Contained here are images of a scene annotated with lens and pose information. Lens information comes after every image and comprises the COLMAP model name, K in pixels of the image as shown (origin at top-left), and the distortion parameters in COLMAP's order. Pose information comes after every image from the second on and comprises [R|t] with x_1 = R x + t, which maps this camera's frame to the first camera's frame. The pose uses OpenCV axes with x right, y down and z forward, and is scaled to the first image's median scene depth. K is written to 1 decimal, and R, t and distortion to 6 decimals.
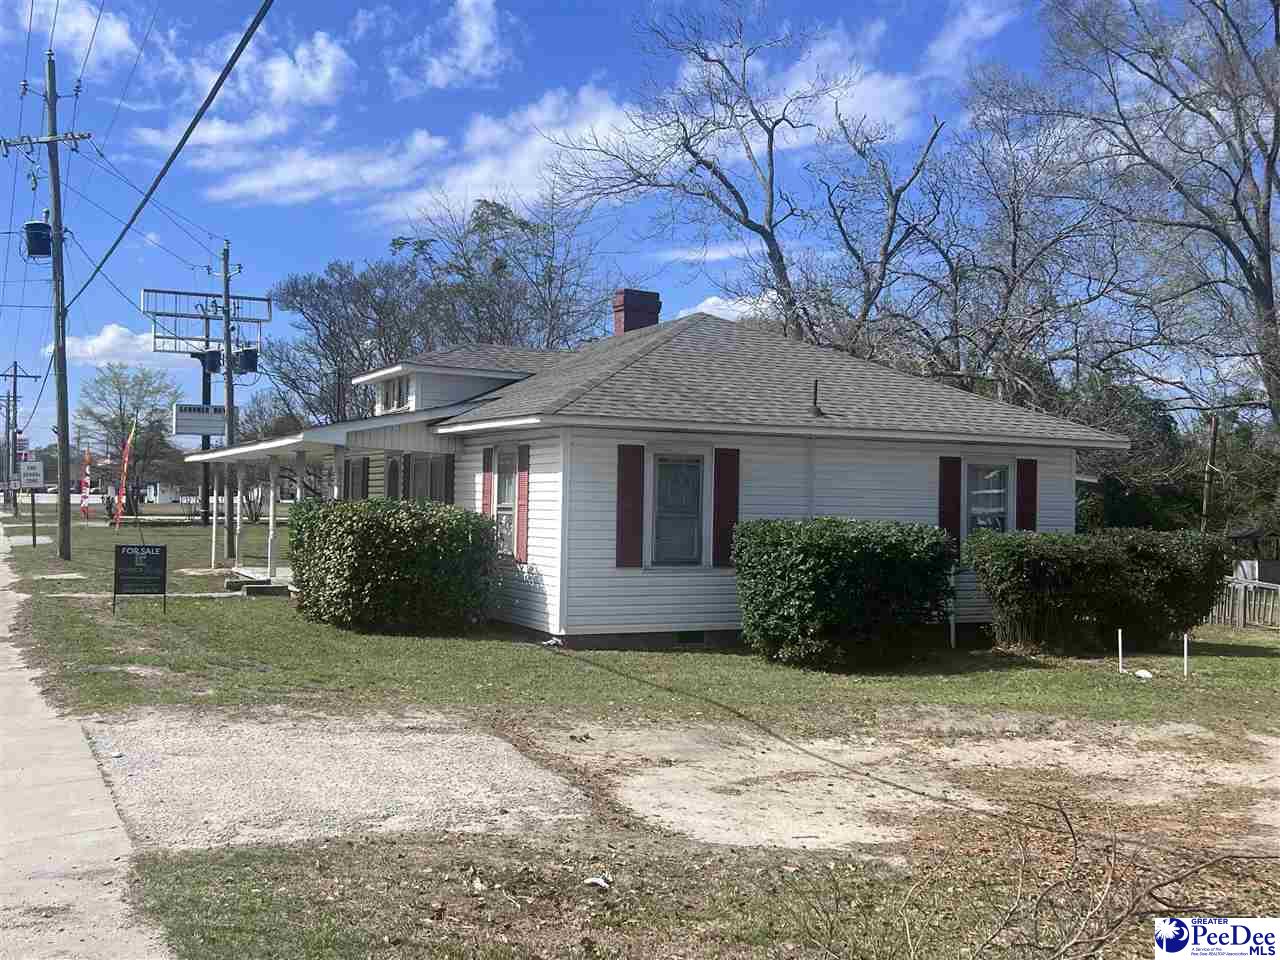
lens RADIAL K [[1319.9, 0, 640.0], [0, 1319.9, 480.0], [0, 0, 1]] dist [0.075761, -0.040834]
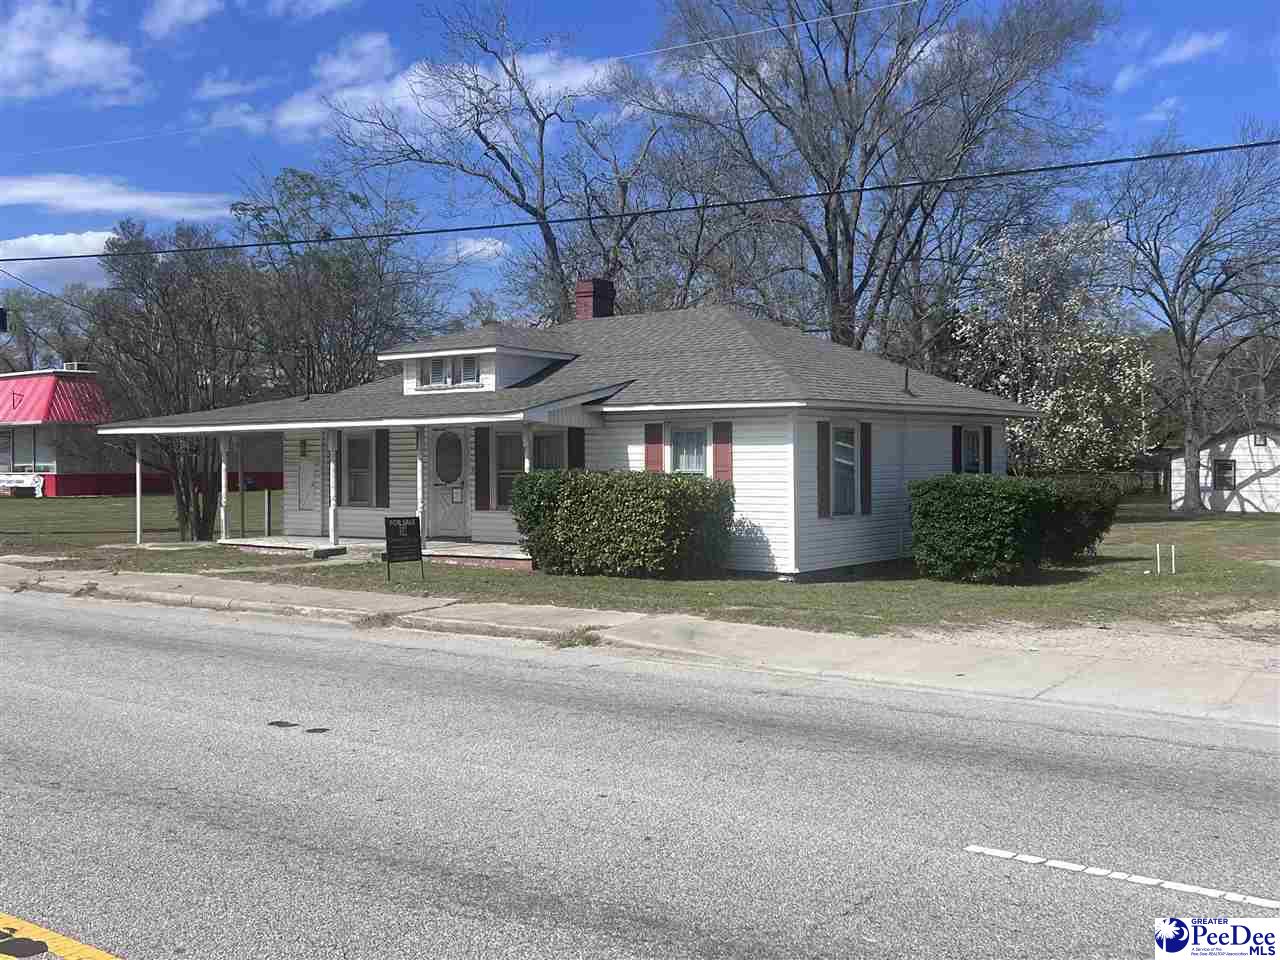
lens RADIAL K [[1319.9, 0, 640.0], [0, 1319.9, 480.0], [0, 0, 1]] dist [0.075761, -0.040834]
pose [[0.902434, -0.033328, 0.429536, -0.673479], [0.018057, 0.999053, 0.039581, -0.022315], [-0.430449, -0.027964, 0.902182, -0.066924]]
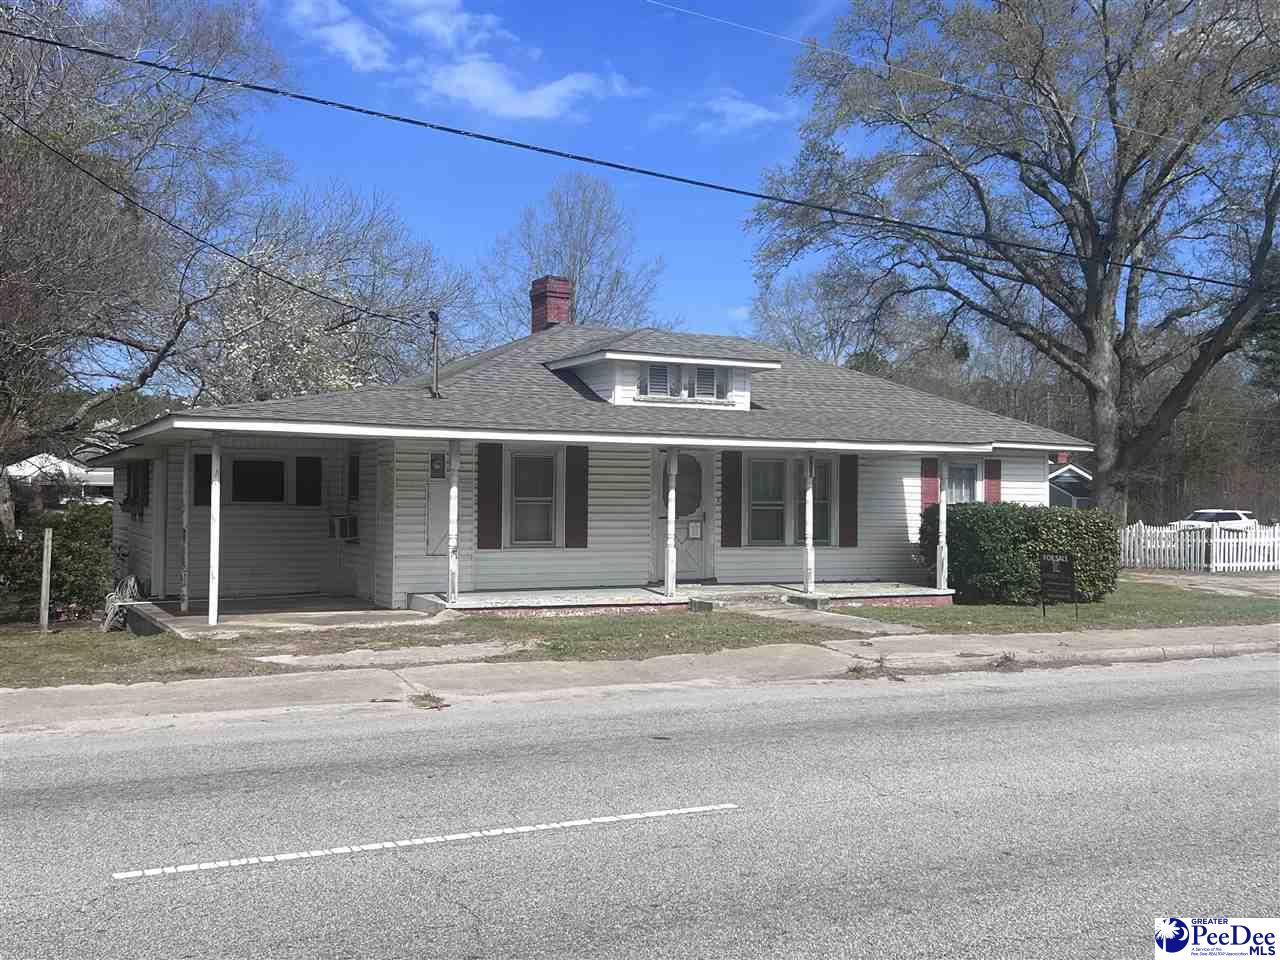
lens RADIAL K [[1319.9, 0, 640.0], [0, 1319.9, 480.0], [0, 0, 1]] dist [0.075761, -0.040834]
pose [[0.009140, -0.013112, 0.999872, -1.433056], [-0.029797, 0.999466, 0.013379, -0.013066], [-0.999514, -0.029916, 0.008745, 1.332616]]
